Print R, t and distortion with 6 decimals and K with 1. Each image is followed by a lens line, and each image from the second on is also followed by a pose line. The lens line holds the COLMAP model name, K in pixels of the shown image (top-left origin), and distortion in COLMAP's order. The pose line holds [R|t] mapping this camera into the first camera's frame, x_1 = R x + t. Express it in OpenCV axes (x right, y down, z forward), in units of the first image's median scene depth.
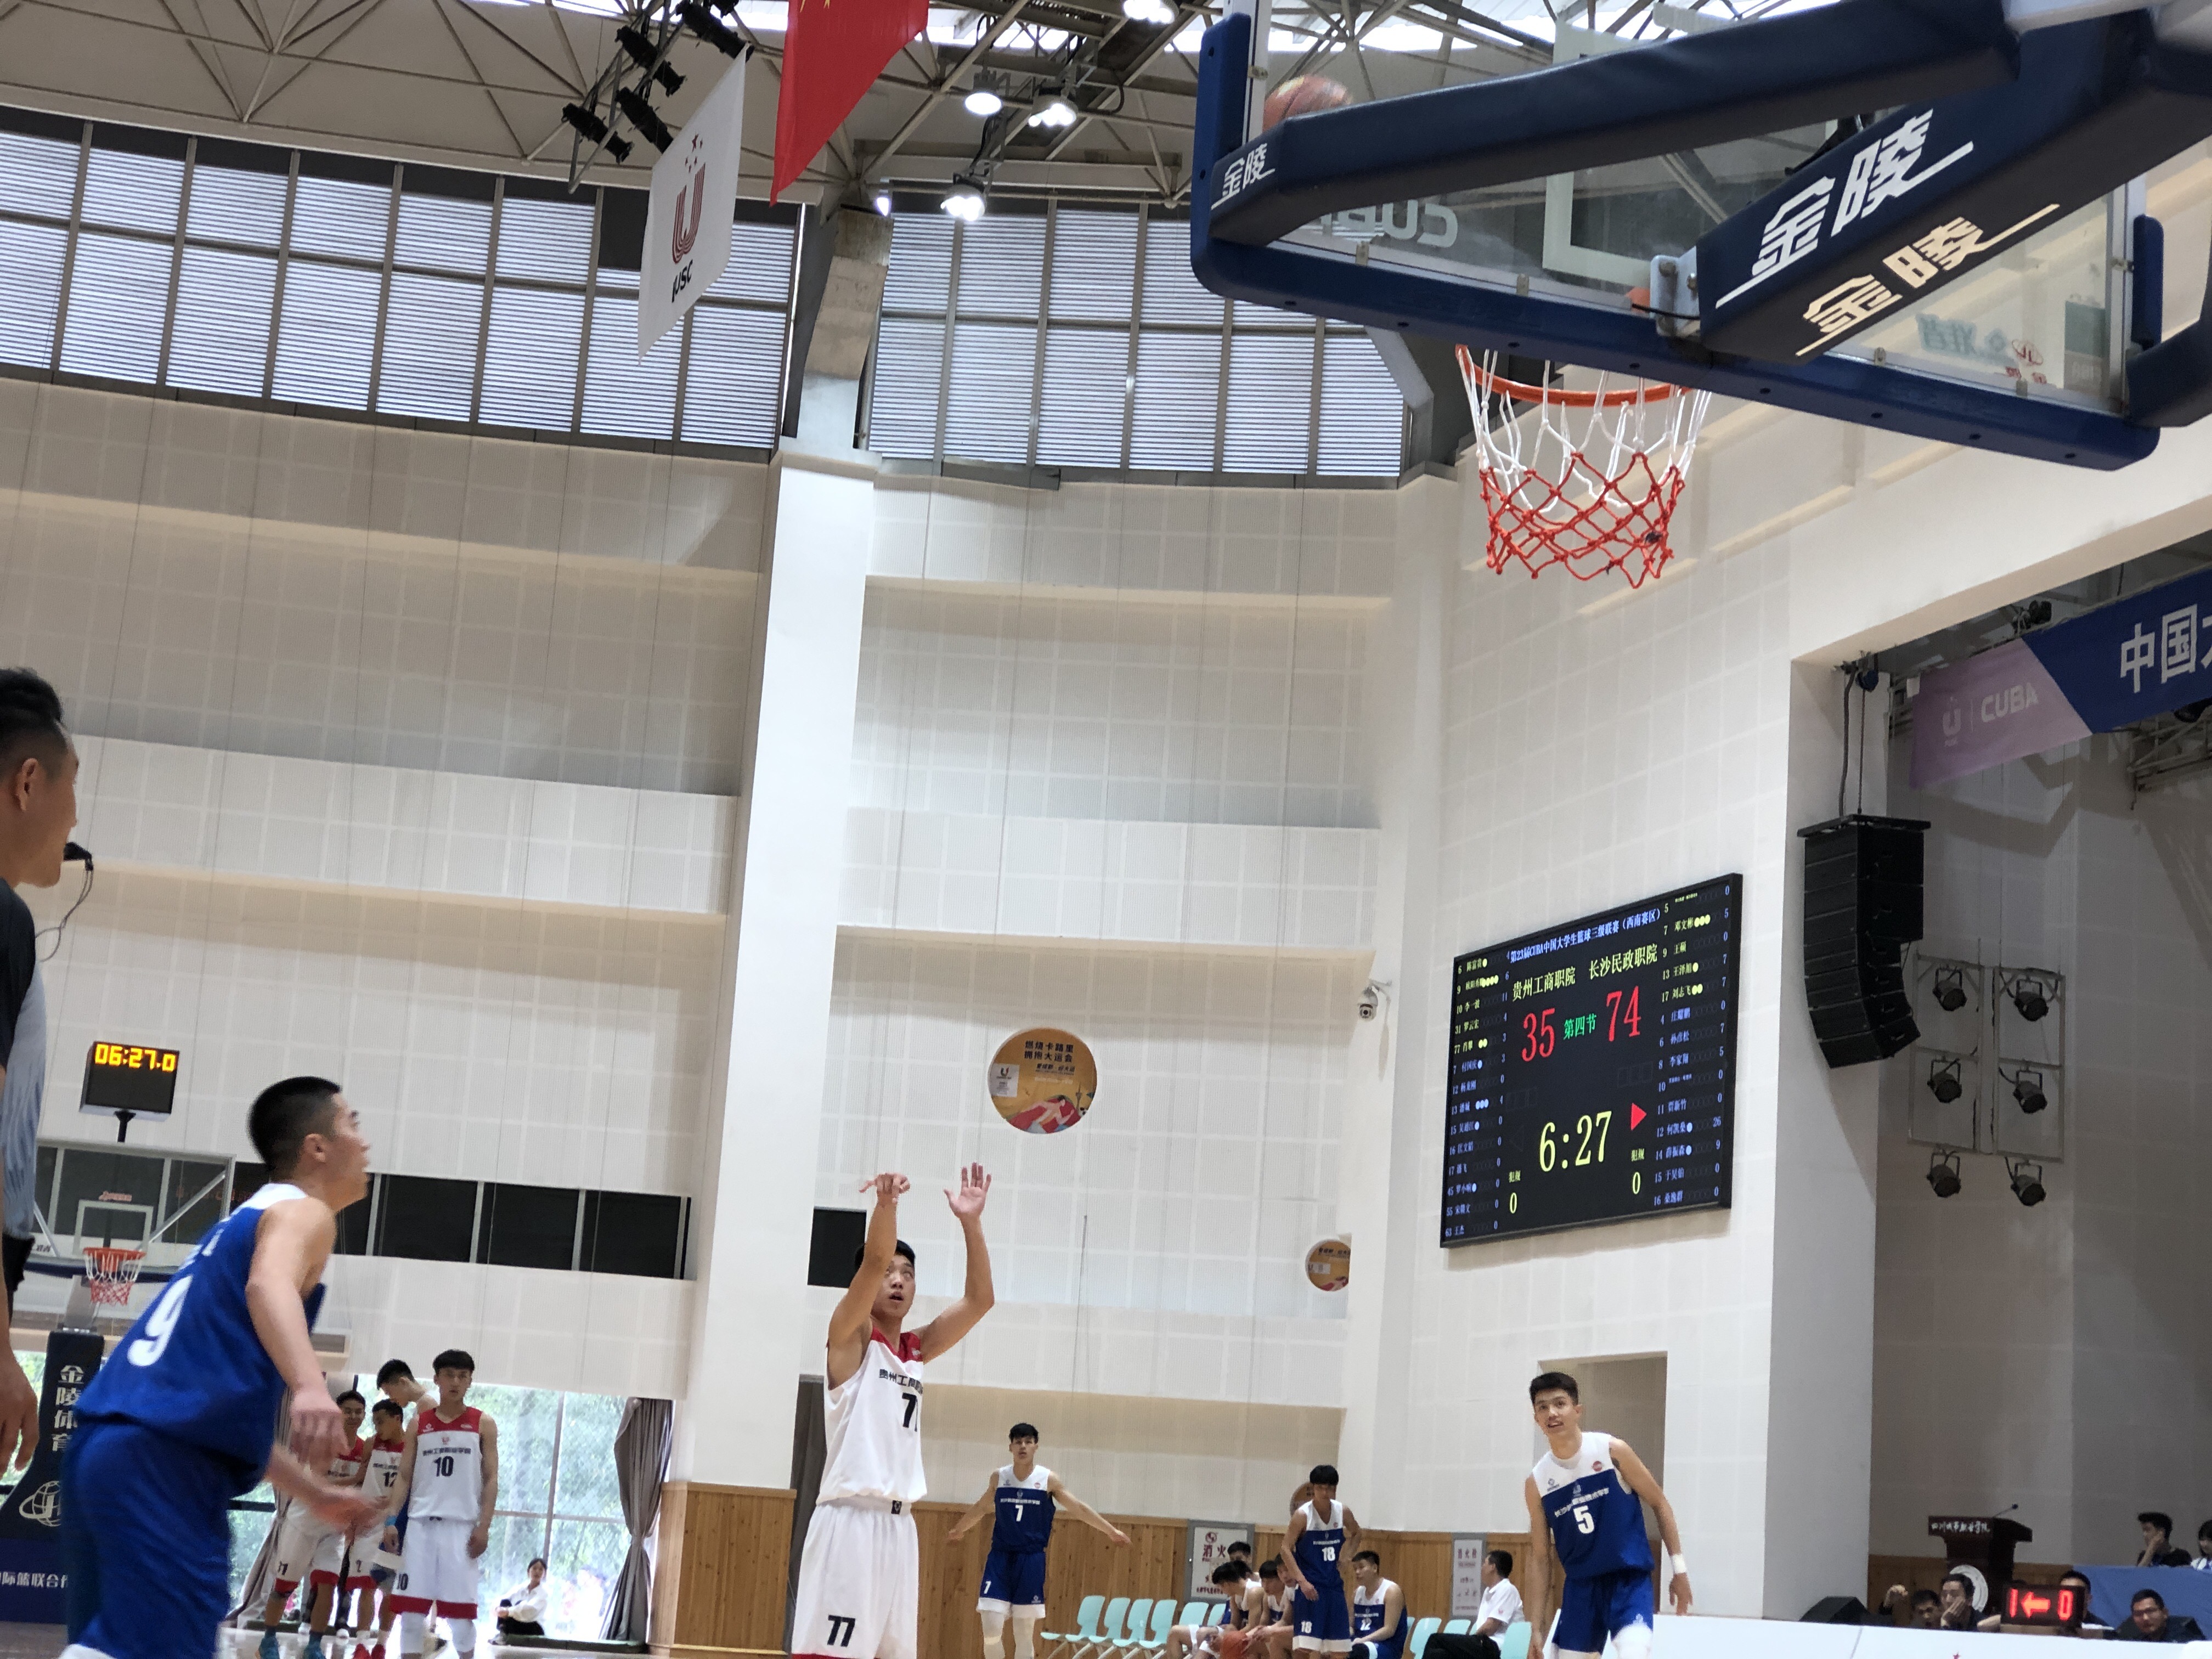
lens RADIAL K [[3671.9, 0, 1106.0], [0, 3671.9, 829.5], [0, 0, 1]] dist [-0.028391, 0.845406]
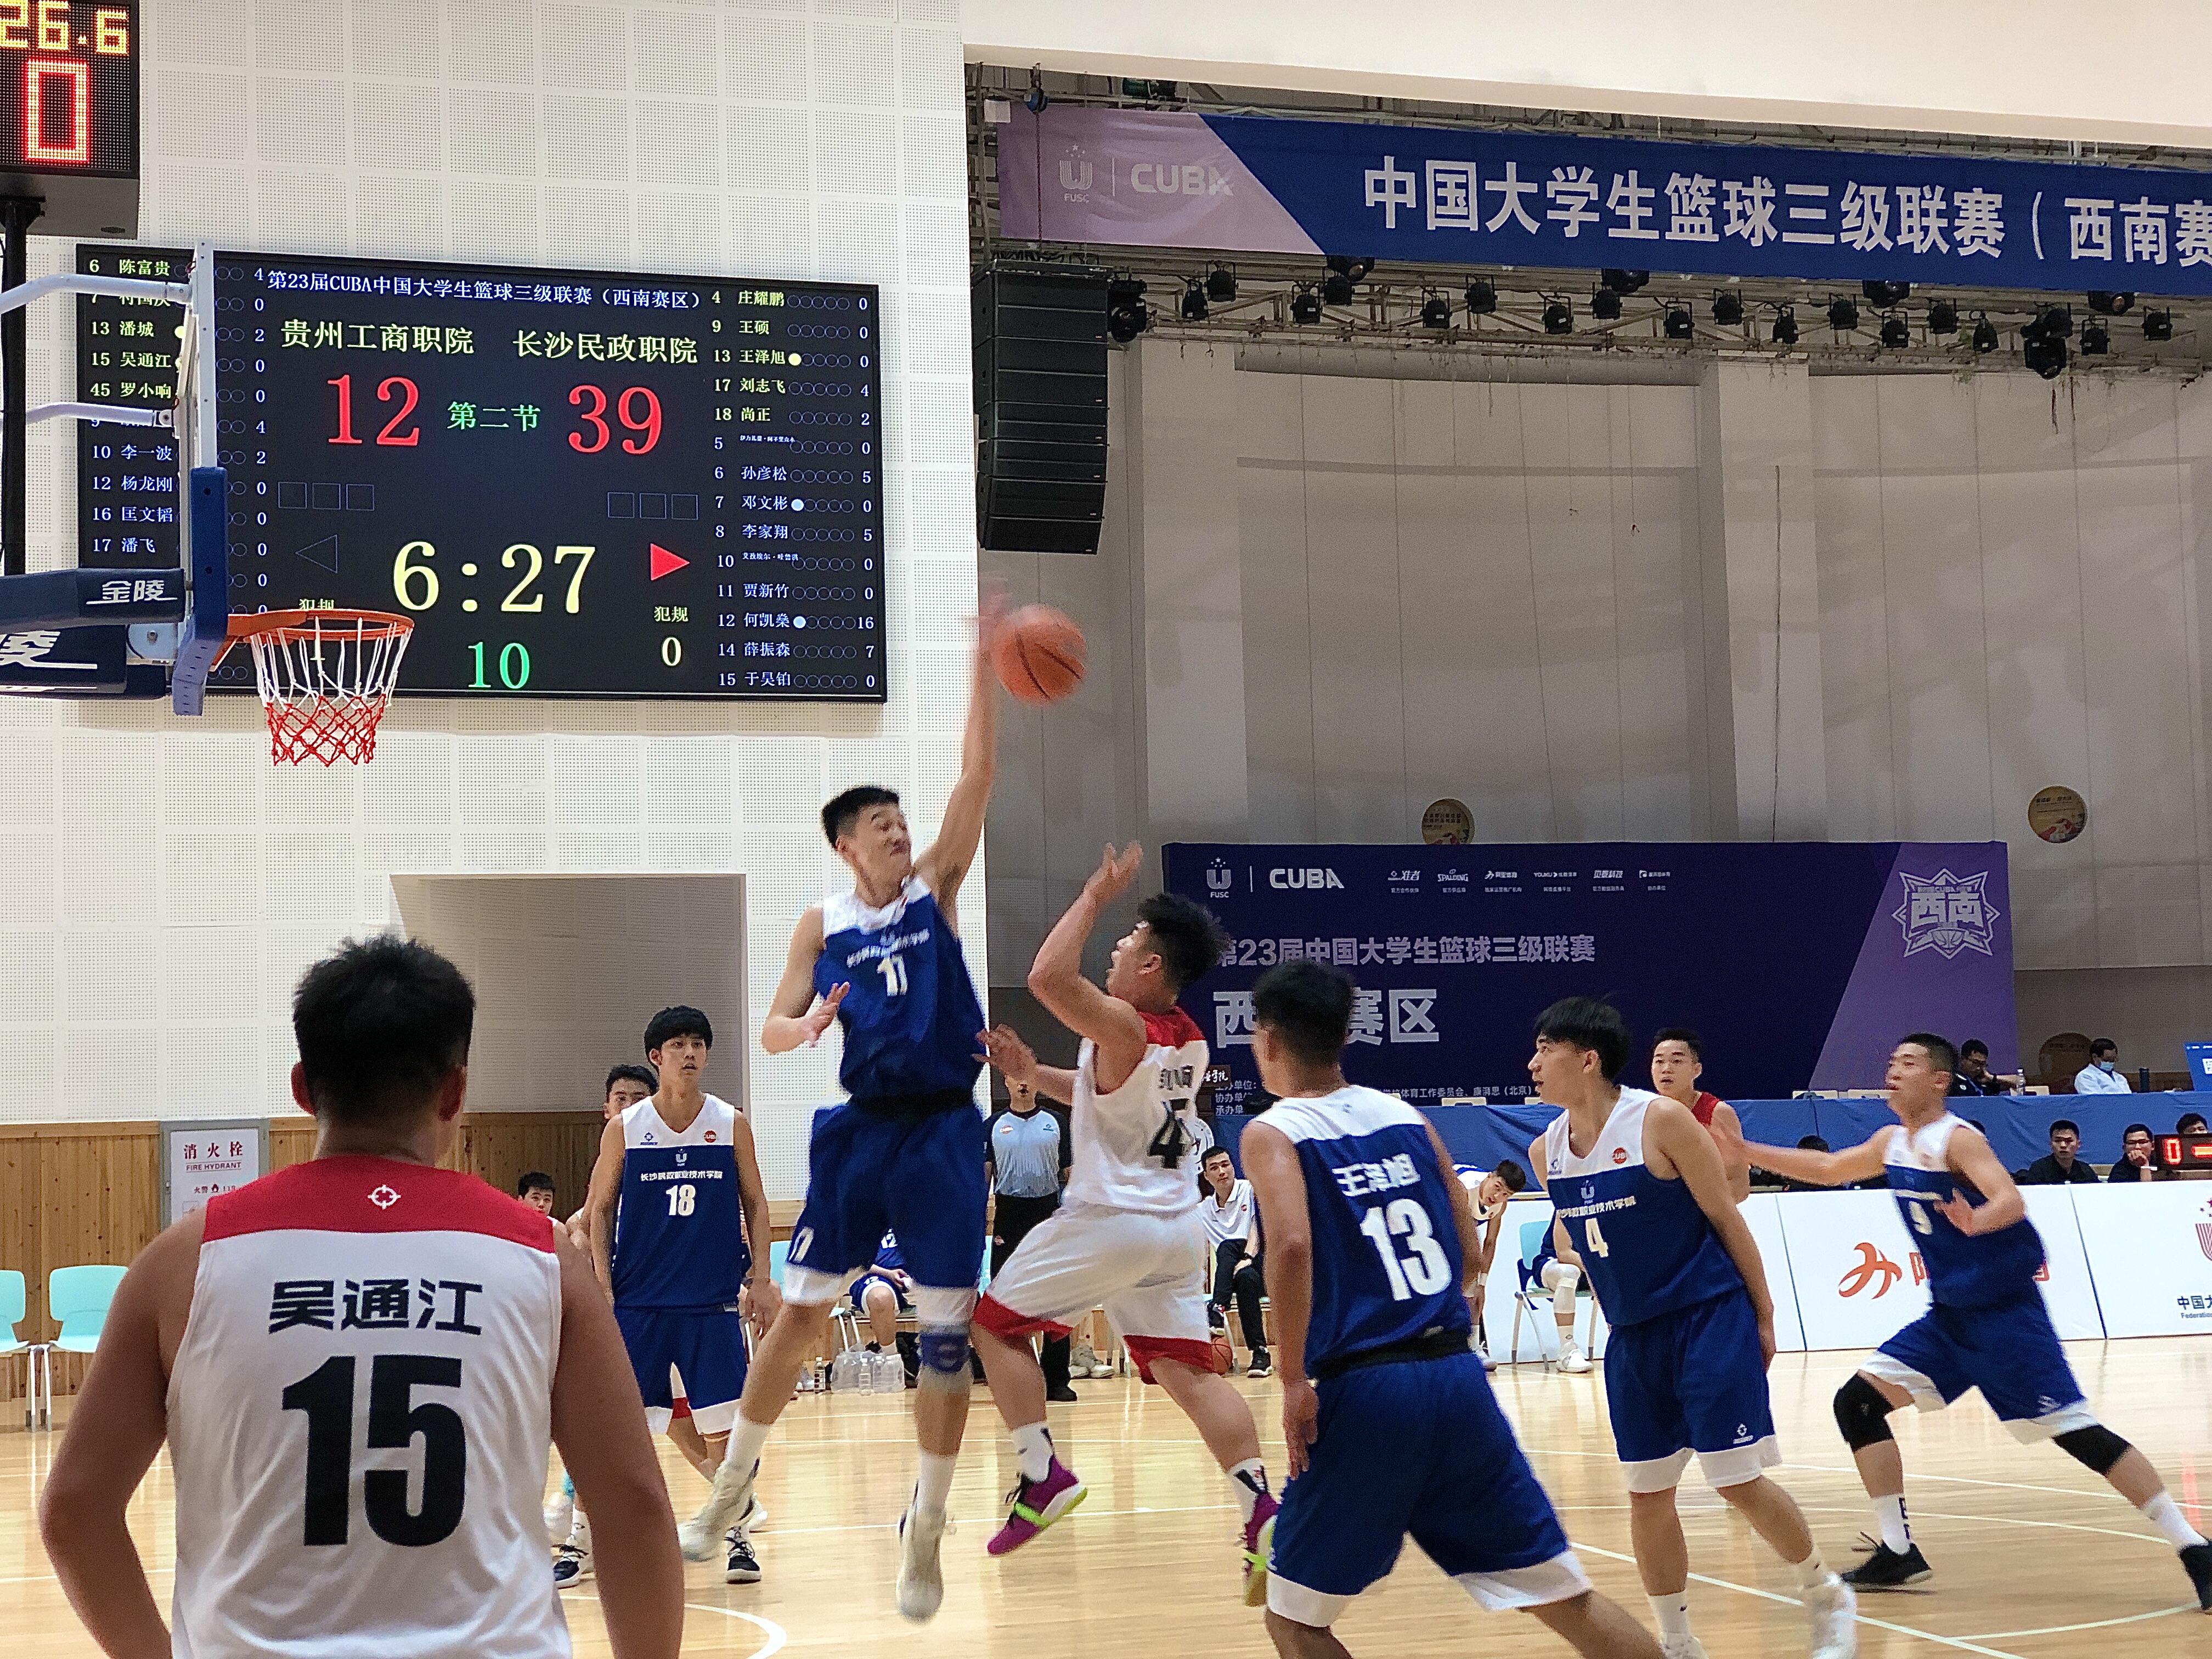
lens RADIAL K [[3671.9, 0, 1106.0], [0, 3671.9, 829.5], [0, 0, 1]] dist [-0.028391, 0.845406]
pose [[0.063886, 0.017651, 0.997801, -0.540948], [-0.178324, 0.983954, -0.005988, 0.108456], [-0.981896, -0.177550, 0.066009, 0.767729]]
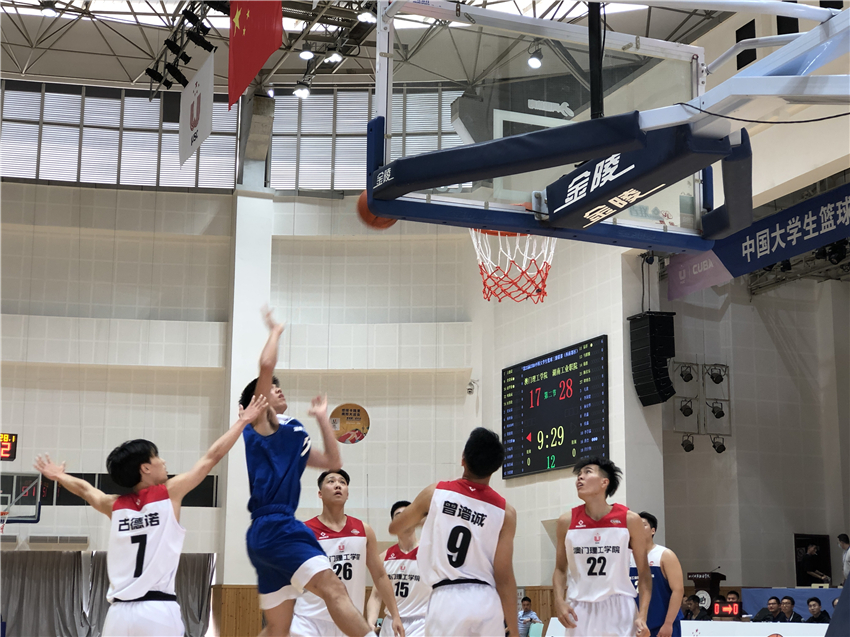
lens RADIAL K [[1411.0, 0, 425.0], [0, 1411.0, 318.5], [0, 0, 1]] dist [-0.028391, 0.845406]
pose [[0.997919, -0.052907, 0.036858, 0.003955], [0.052648, 0.998581, 0.007968, -0.012990], [-0.037227, -0.006011, 0.999289, -0.014357]]
